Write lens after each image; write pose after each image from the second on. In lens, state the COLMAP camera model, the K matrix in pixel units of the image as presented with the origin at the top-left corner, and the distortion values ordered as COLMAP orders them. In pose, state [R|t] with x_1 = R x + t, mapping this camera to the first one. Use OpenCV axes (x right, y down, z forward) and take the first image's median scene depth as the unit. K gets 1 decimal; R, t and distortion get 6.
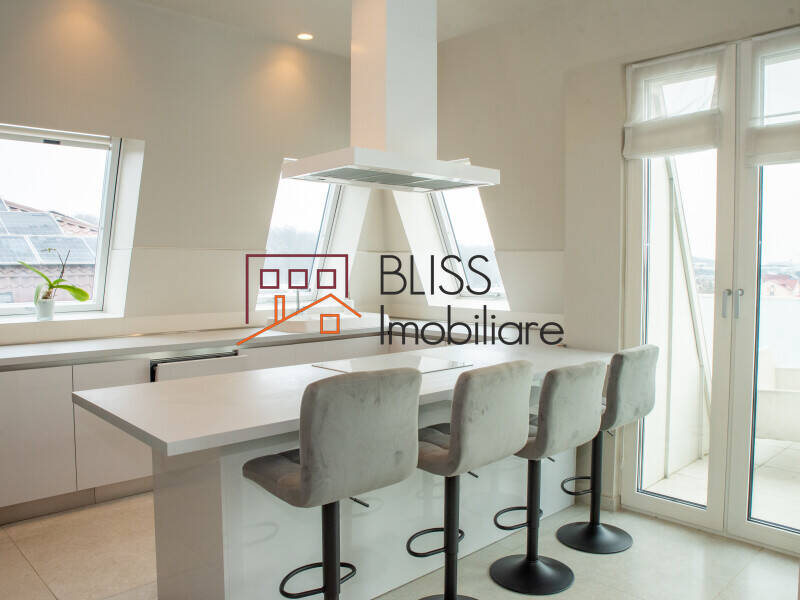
lens RADIAL K [[645.9, 0, 400.0], [0, 645.9, 298.2], [0, 0, 1]] dist [-0.112430, 0.072231]
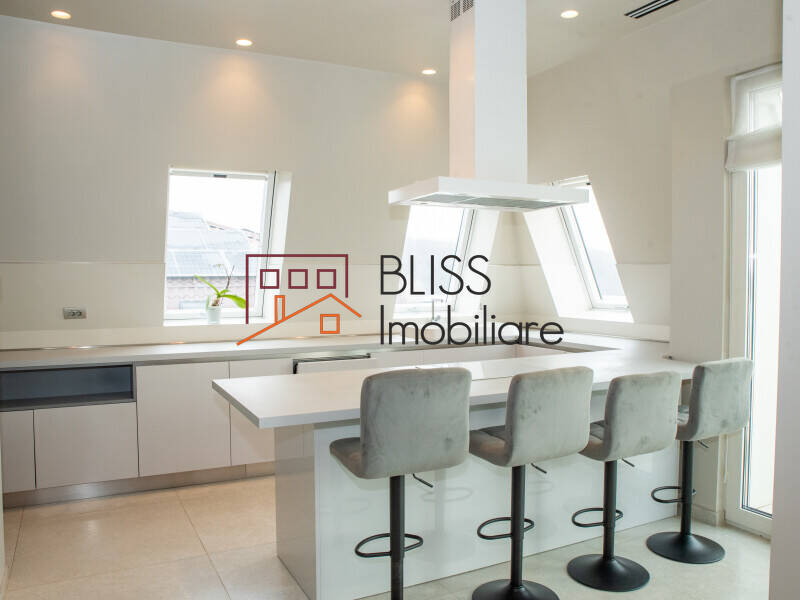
lens RADIAL K [[645.9, 0, 400.0], [0, 645.9, 298.2], [0, 0, 1]] dist [-0.112430, 0.072231]
pose [[0.959490, 0.006857, -0.281658, 0.150234], [-0.011339, 0.999834, -0.014283, -0.000525], [0.281513, 0.016898, 0.959409, -0.096802]]
